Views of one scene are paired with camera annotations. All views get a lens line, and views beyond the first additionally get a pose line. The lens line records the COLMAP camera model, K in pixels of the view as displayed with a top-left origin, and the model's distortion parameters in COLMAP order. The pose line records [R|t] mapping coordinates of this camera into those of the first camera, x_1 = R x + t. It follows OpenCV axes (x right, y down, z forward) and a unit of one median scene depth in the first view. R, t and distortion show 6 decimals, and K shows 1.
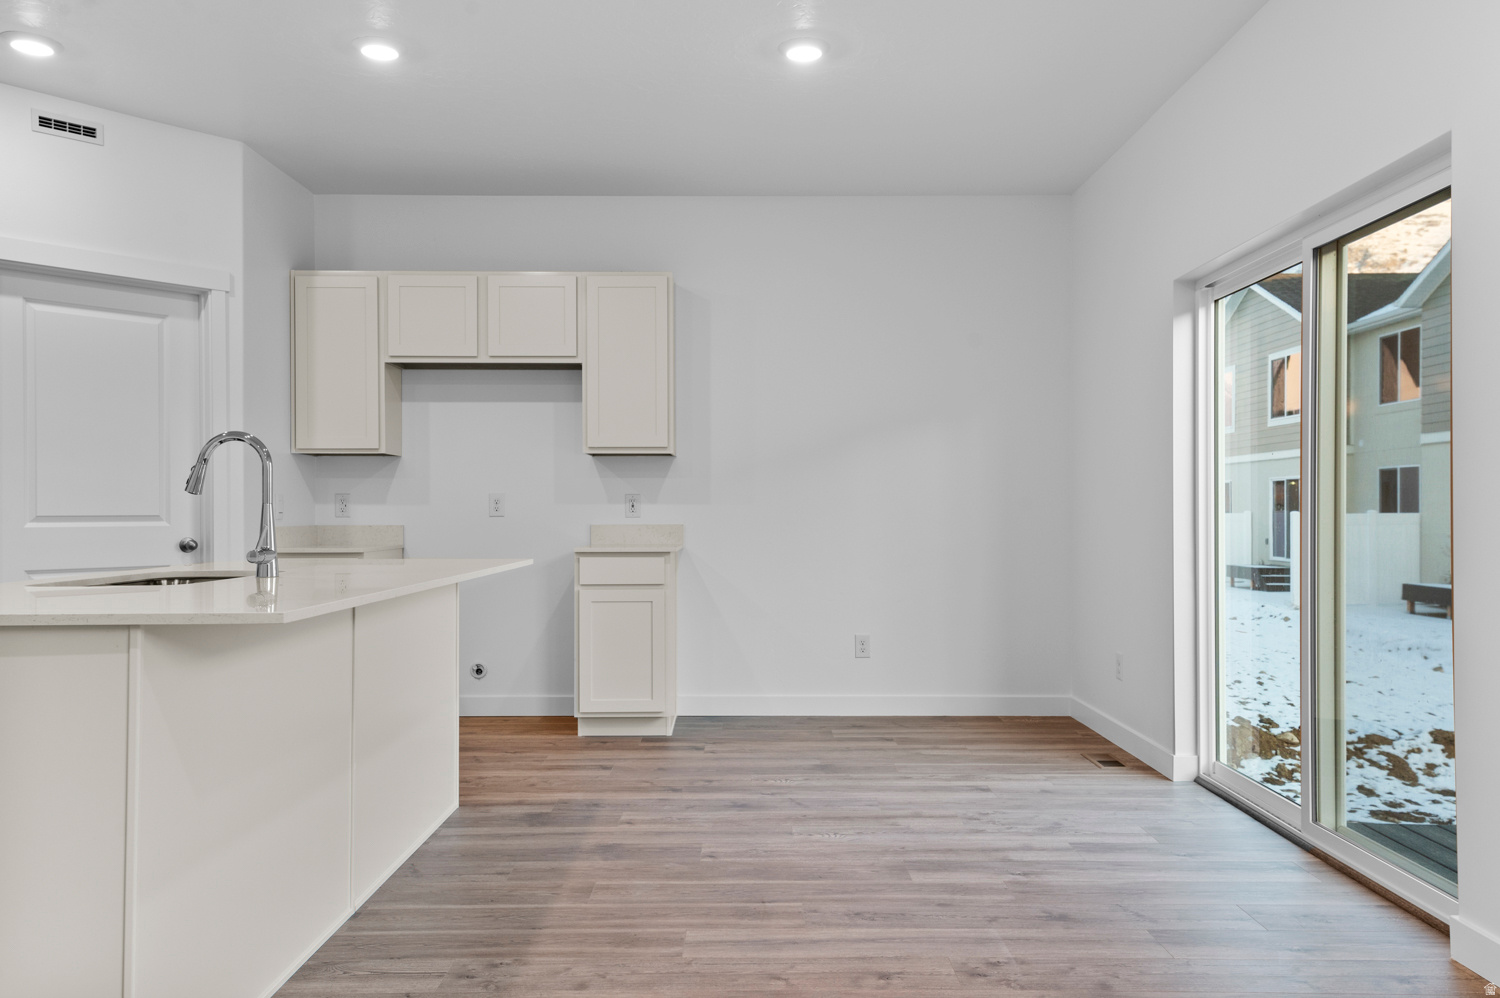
lens RADIAL K [[1144.2, 0, 757.0], [0, 1144.2, 506.8], [0, 0, 1]] dist [0.044190, 0.004756]
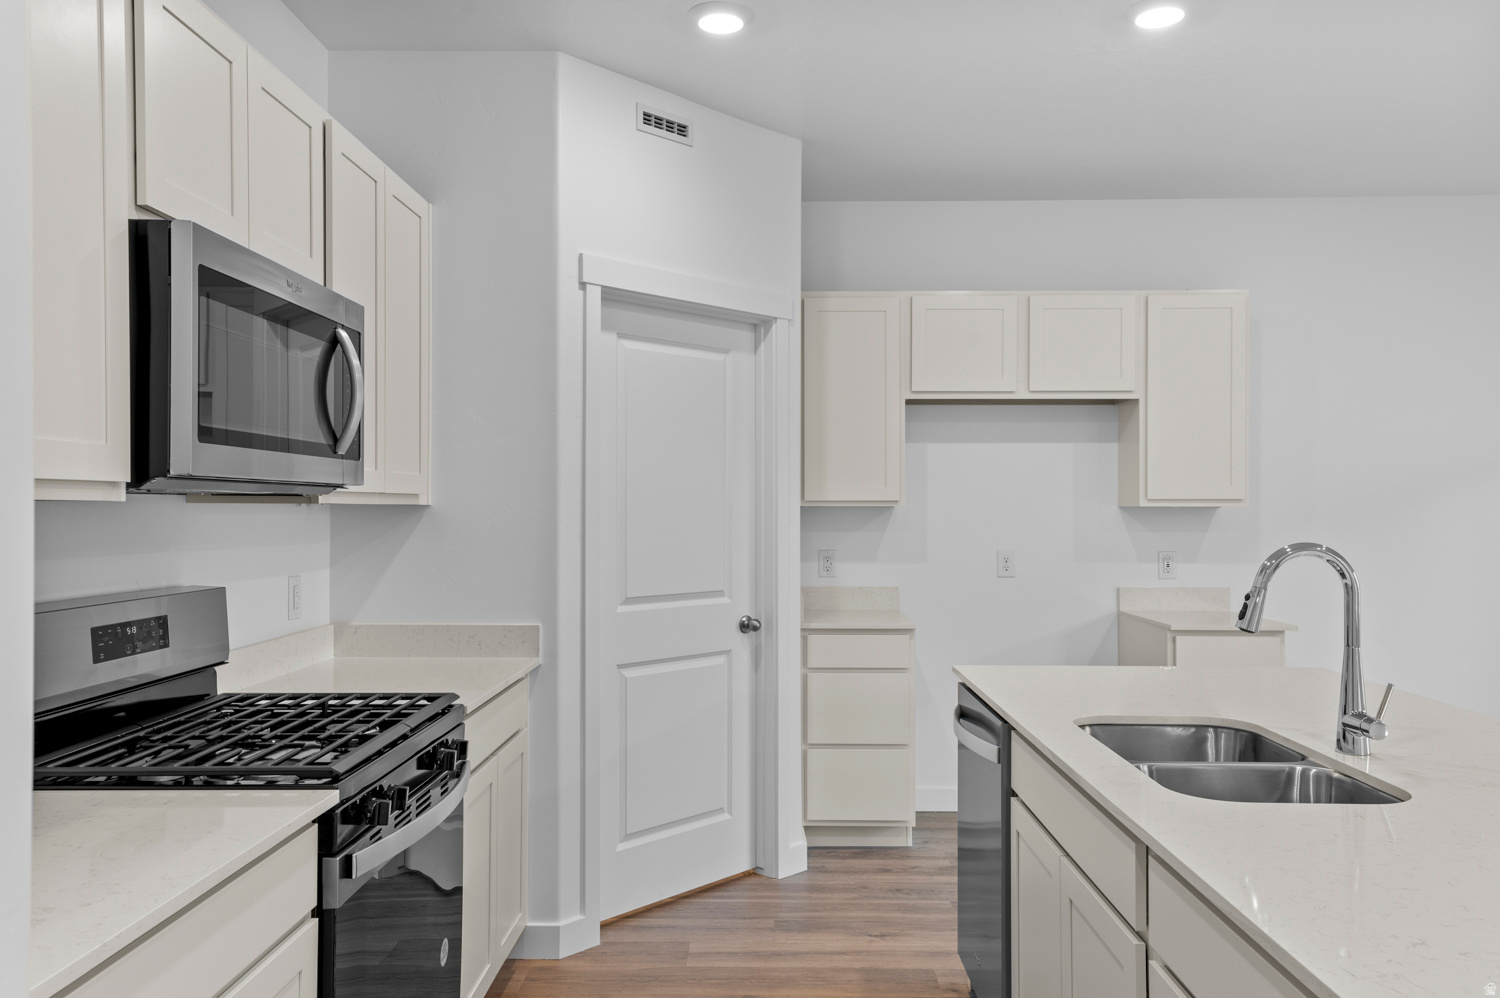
lens RADIAL K [[1120.1, 0, 754.5], [0, 1120.1, 507.3], [0, 0, 1]] dist [0.044955, 0.009241]
pose [[0.999879, 0.003163, -0.015229, -0.473806], [-0.003099, 0.999986, 0.004208, -0.054759], [0.015242, -0.004160, 0.999875, 0.191653]]
